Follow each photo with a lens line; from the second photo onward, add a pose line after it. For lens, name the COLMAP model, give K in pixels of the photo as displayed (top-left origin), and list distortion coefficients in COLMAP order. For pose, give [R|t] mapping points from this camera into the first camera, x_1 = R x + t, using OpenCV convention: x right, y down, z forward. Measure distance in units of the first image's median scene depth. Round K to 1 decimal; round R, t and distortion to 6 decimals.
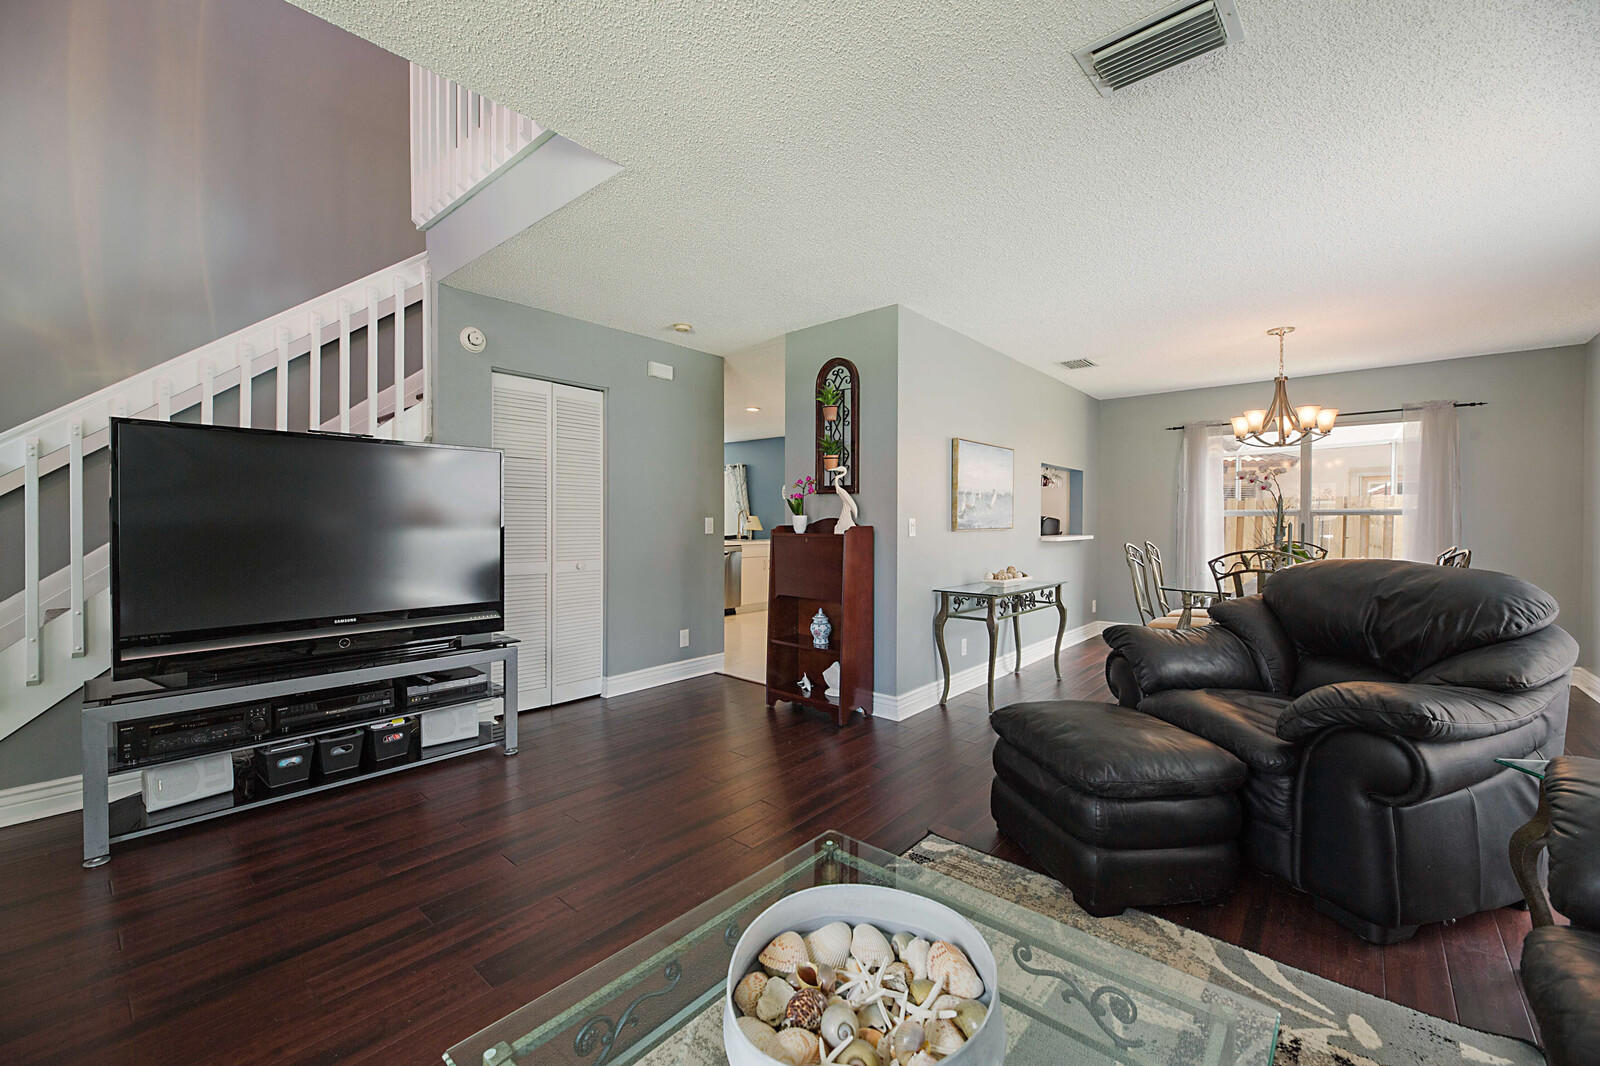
lens RADIAL K [[646.3, 0, 801.2], [0, 646.3, 528.1], [0, 0, 1]] dist [0.002341, -0.000767]
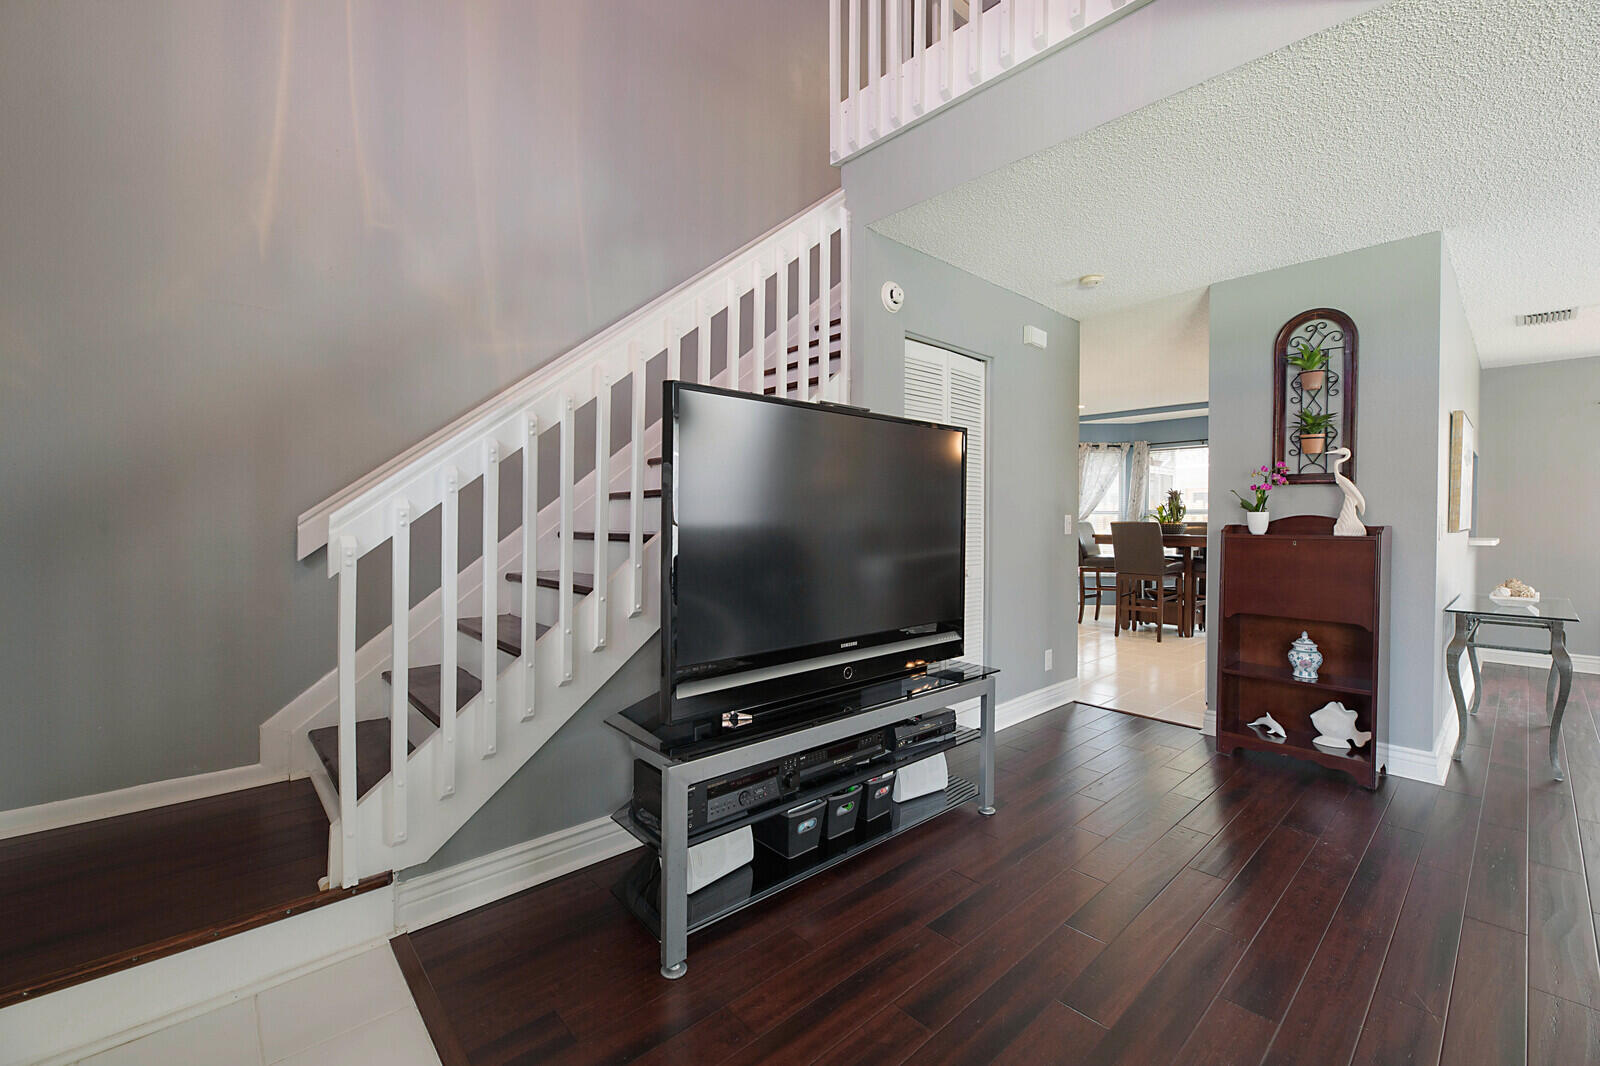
lens RADIAL K [[665.6, 0, 798.5], [0, 665.6, 528.8], [0, 0, 1]] dist [-0.000297, -0.000393]
pose [[0.993251, 0.002409, -0.115963, -0.484415], [-0.001866, 0.999987, 0.004788, -0.001963], [0.115973, -0.004540, 0.993242, 0.137240]]
